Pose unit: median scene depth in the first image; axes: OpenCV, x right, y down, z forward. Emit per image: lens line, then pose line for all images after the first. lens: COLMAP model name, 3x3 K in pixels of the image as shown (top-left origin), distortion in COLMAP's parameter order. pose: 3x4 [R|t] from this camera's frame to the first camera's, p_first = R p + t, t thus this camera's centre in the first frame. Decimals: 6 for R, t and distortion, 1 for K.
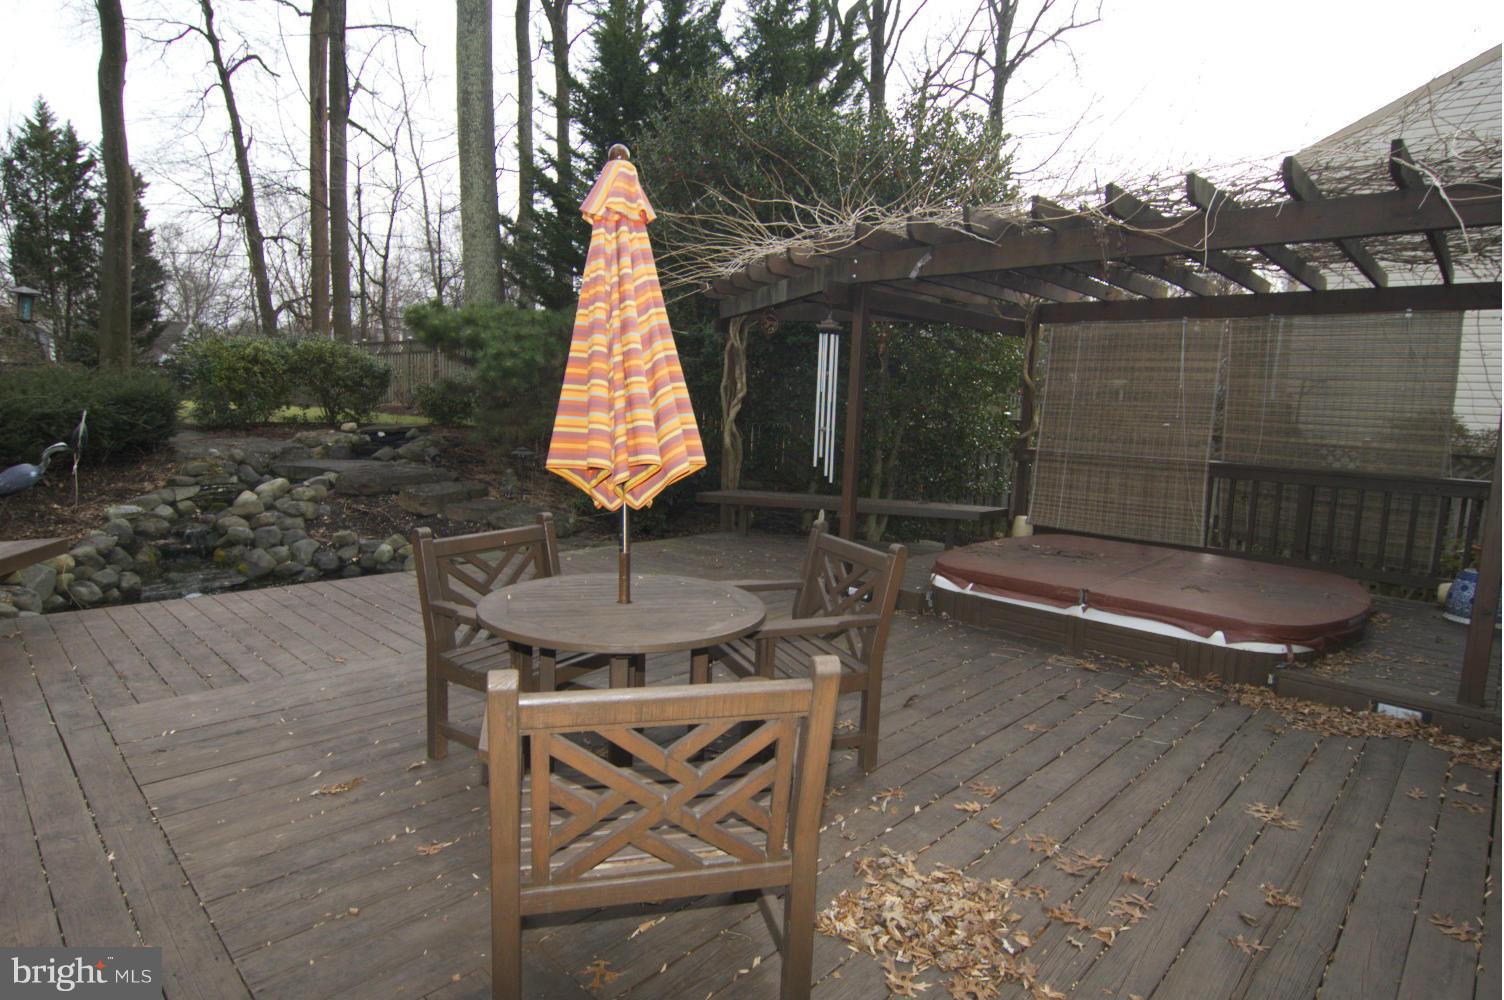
lens RADIAL K [[816.6, 0, 749.0], [0, 816.6, 494.8], [0, 0, 1]] dist [-0.026470, -0.000890]
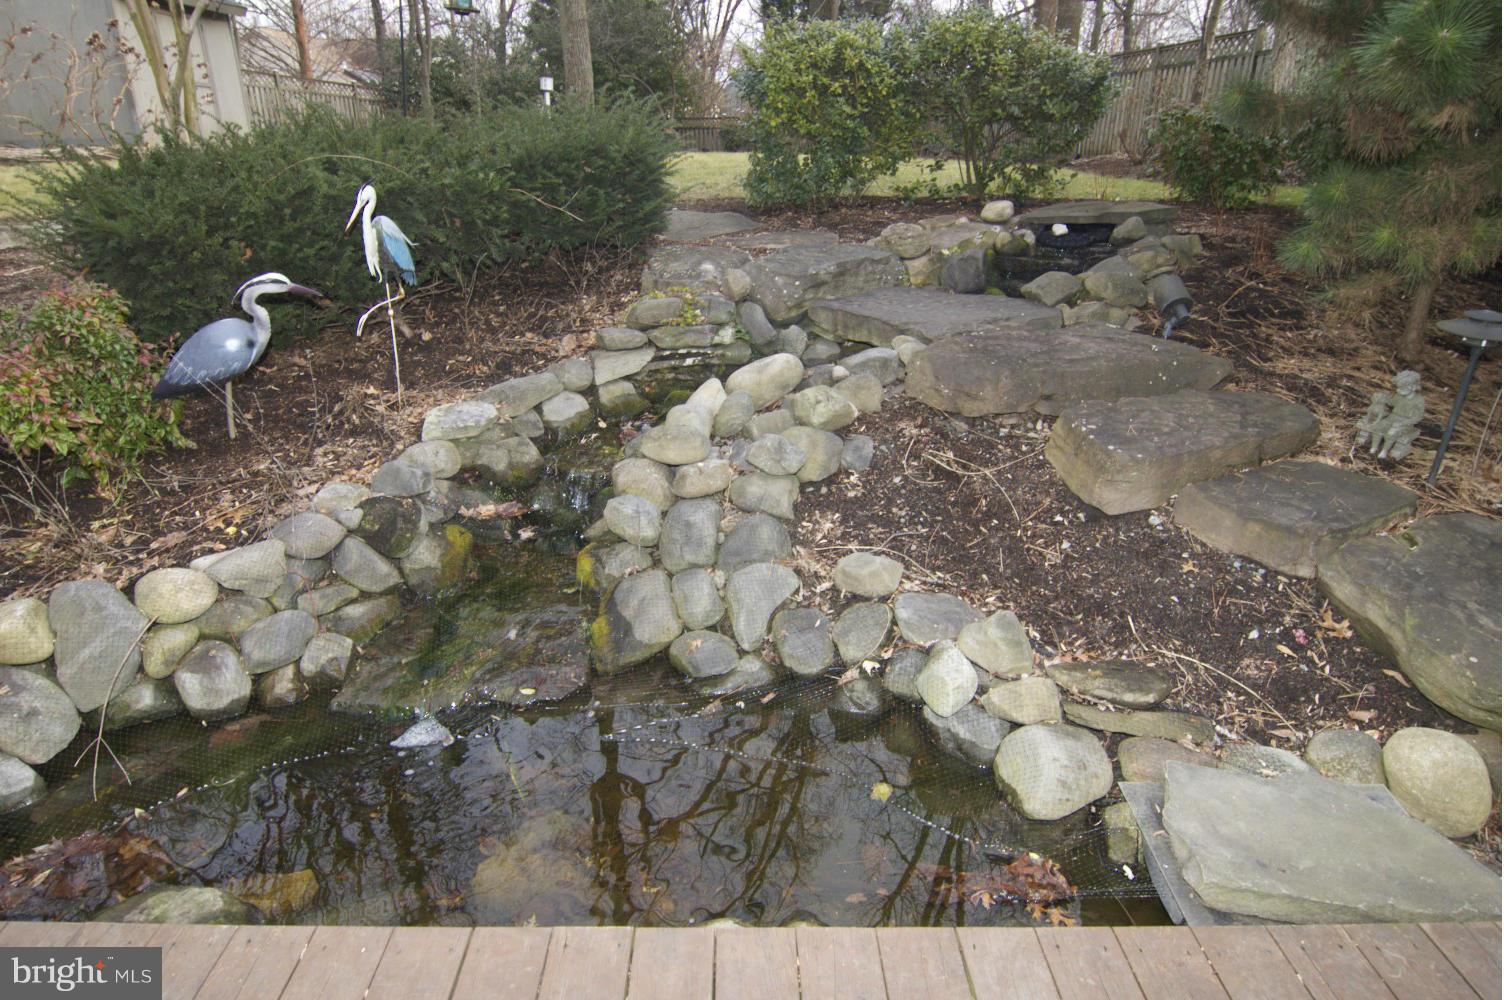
lens RADIAL K [[816.6, 0, 760.9], [0, 816.6, 495.4], [0, 0, 1]] dist [-0.026470, -0.000890]
pose [[0.691812, 0.258154, -0.674353, -0.240014], [-0.055005, 0.950035, 0.307260, -0.067406], [0.719980, -0.175473, 0.671445, 0.586688]]
